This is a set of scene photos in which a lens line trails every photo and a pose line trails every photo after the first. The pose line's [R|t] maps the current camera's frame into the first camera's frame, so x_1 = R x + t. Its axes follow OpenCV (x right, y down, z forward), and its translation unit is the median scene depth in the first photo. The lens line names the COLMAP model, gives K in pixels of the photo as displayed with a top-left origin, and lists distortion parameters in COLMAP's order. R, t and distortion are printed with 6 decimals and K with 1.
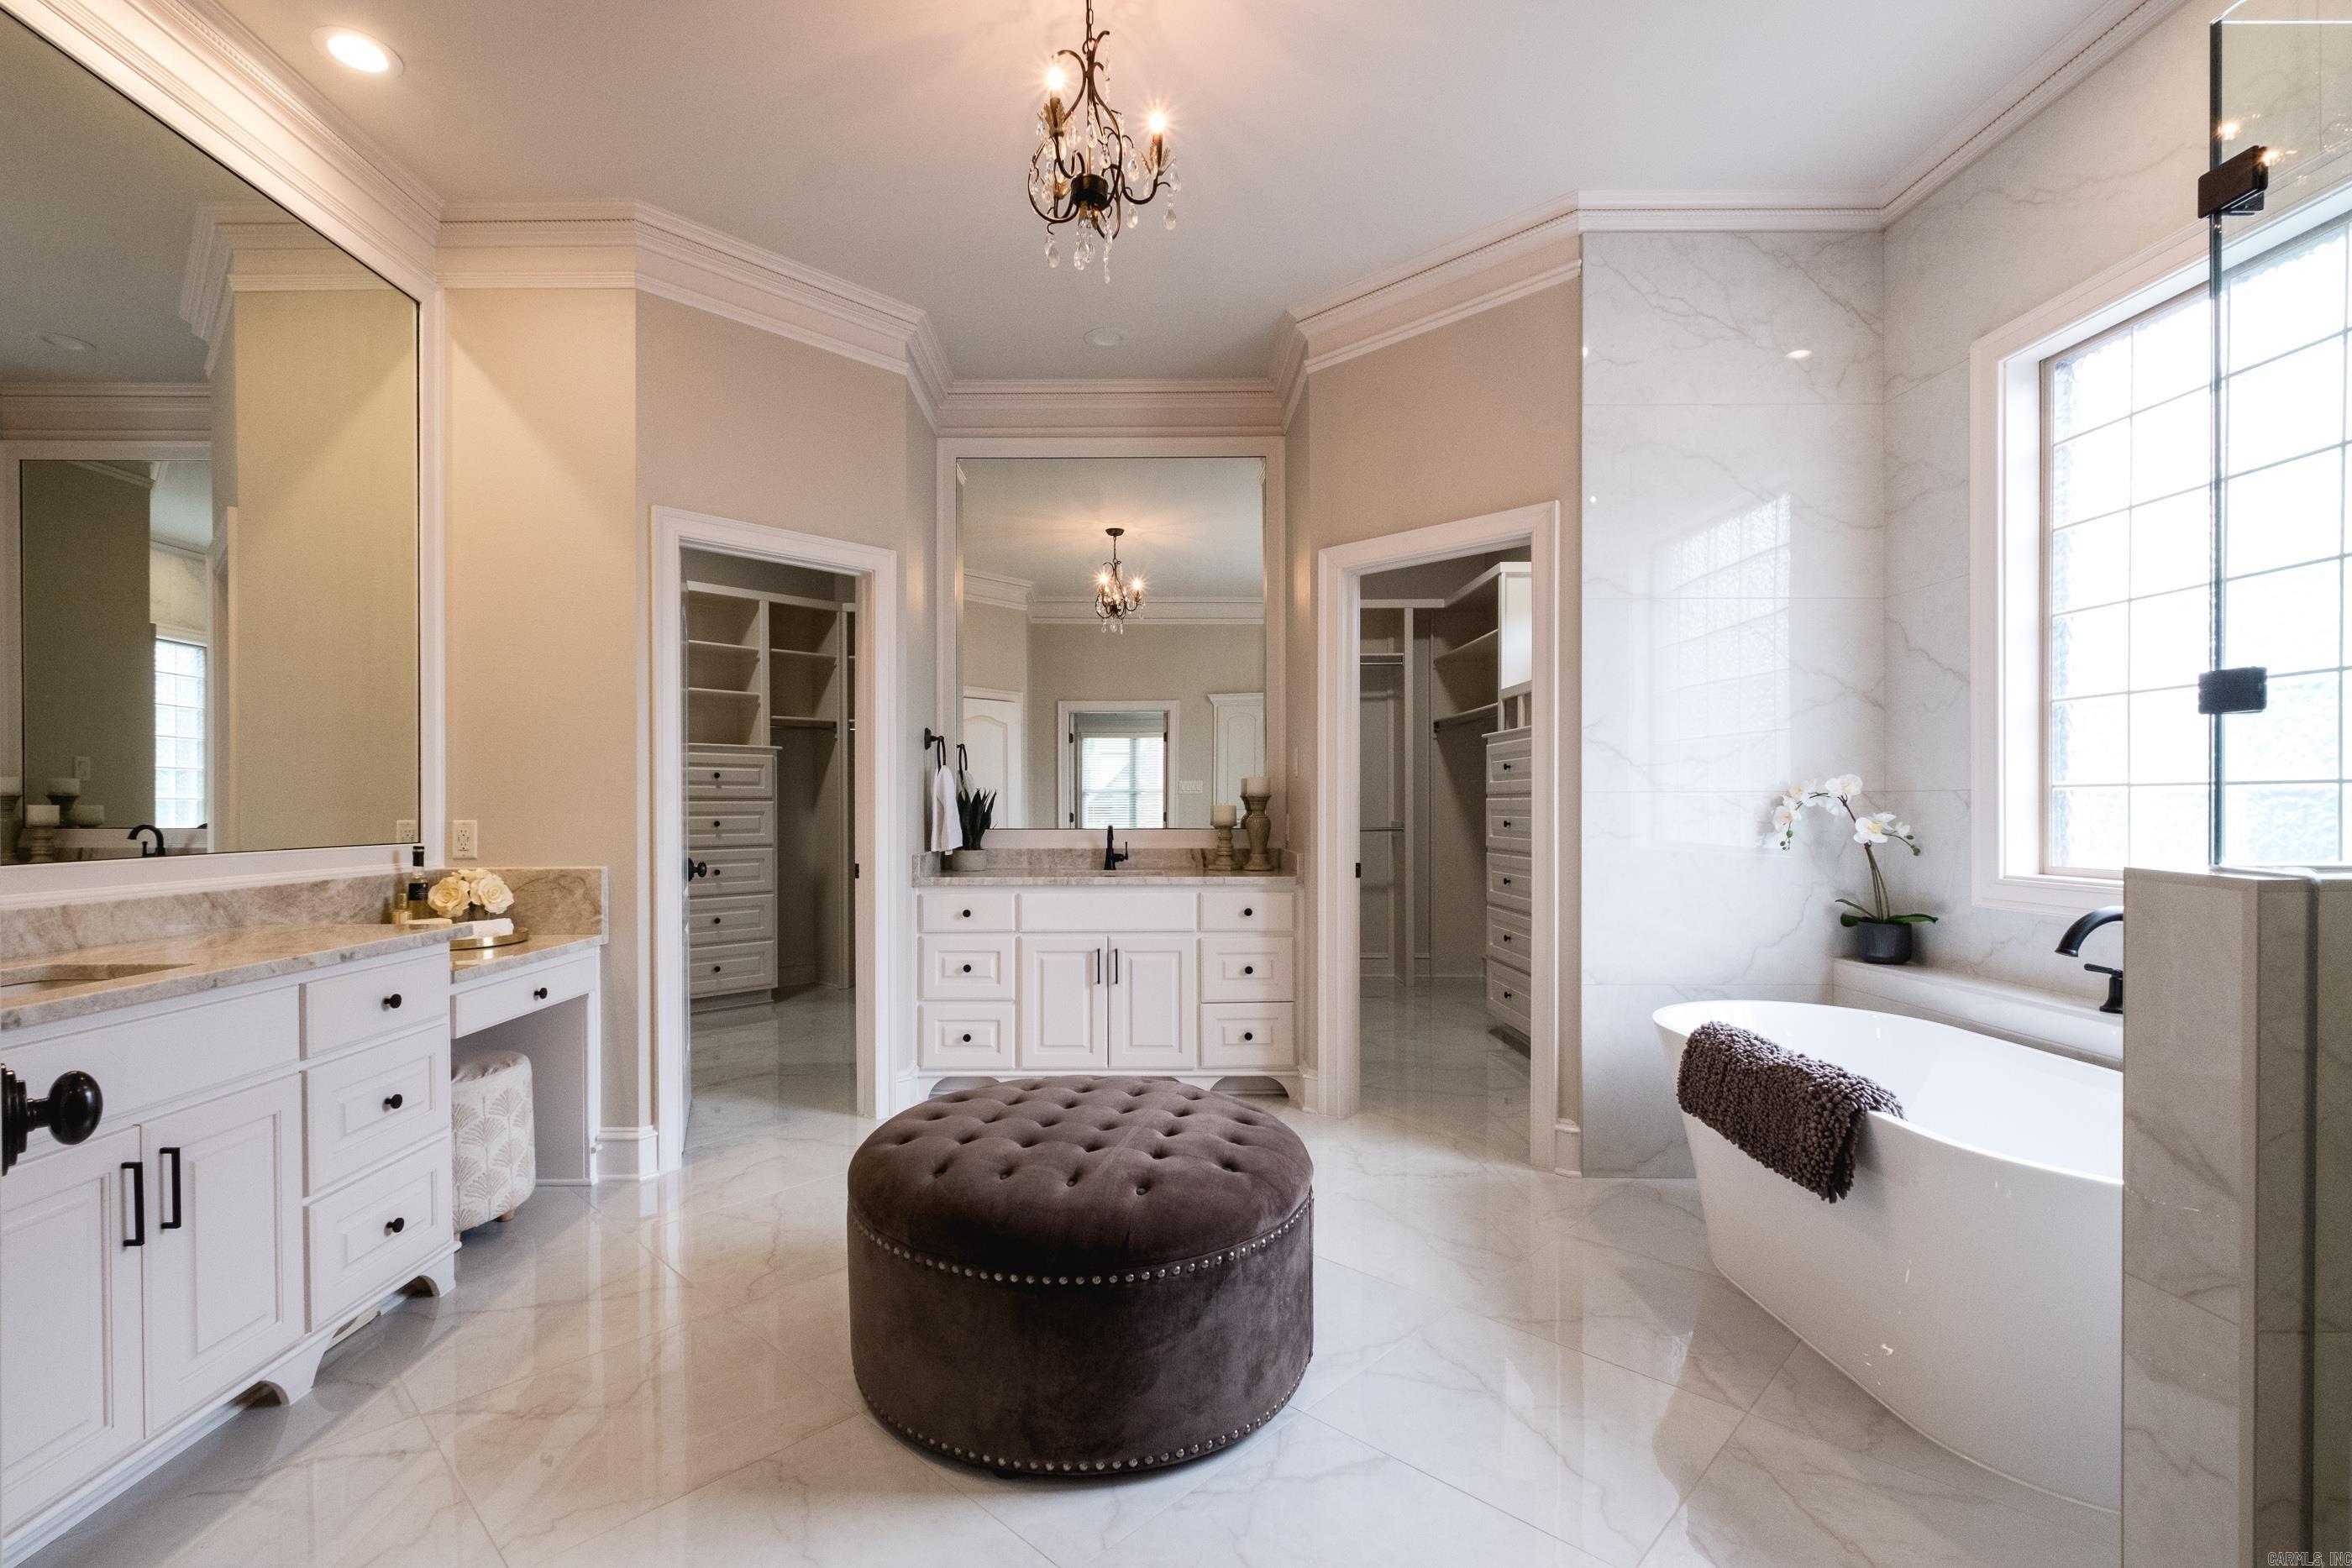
lens RADIAL K [[1023.9, 0, 1166.0], [0, 1023.9, 805.9], [0, 0, 1]] dist [0.007851, -0.003905]
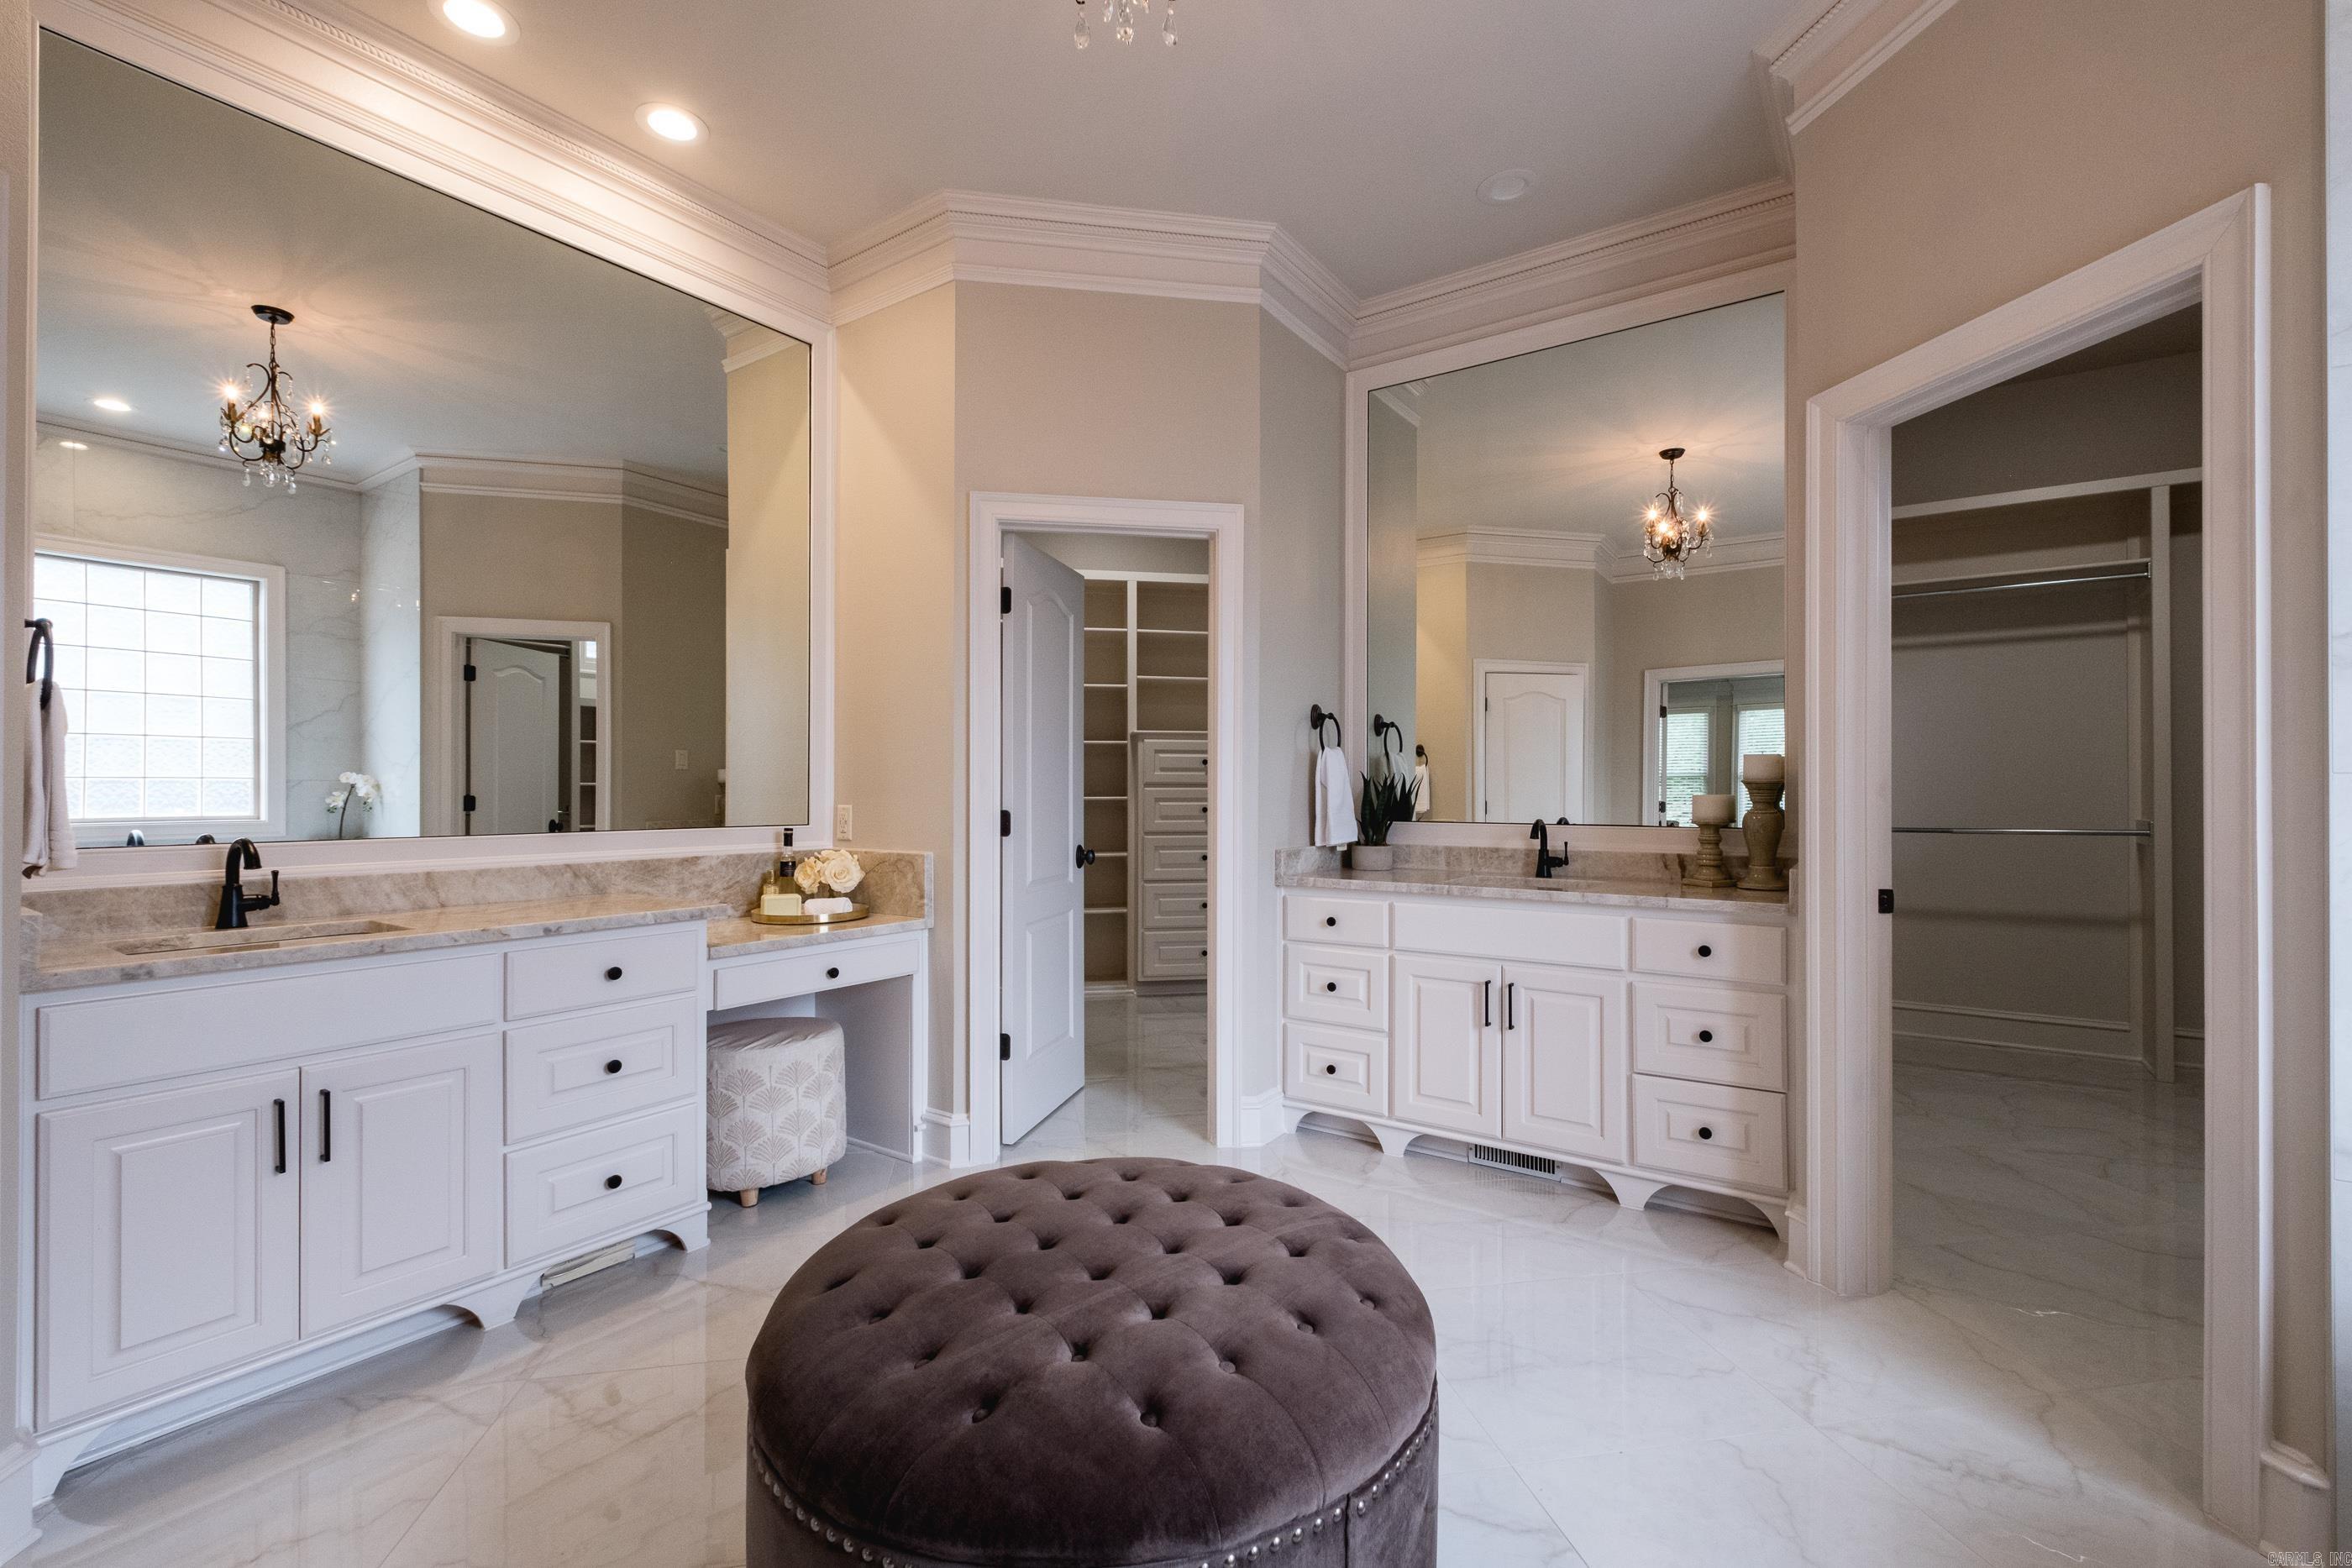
lens RADIAL K [[1023.9, 0, 1175.8], [0, 1023.9, 784.2], [0, 0, 1]] dist [0.007851, -0.003905]
pose [[0.820997, -0.000316, -0.570932, 0.191084], [-0.003980, 0.999972, -0.006276, -0.002692], [0.570919, 0.007425, 0.820973, 0.243707]]
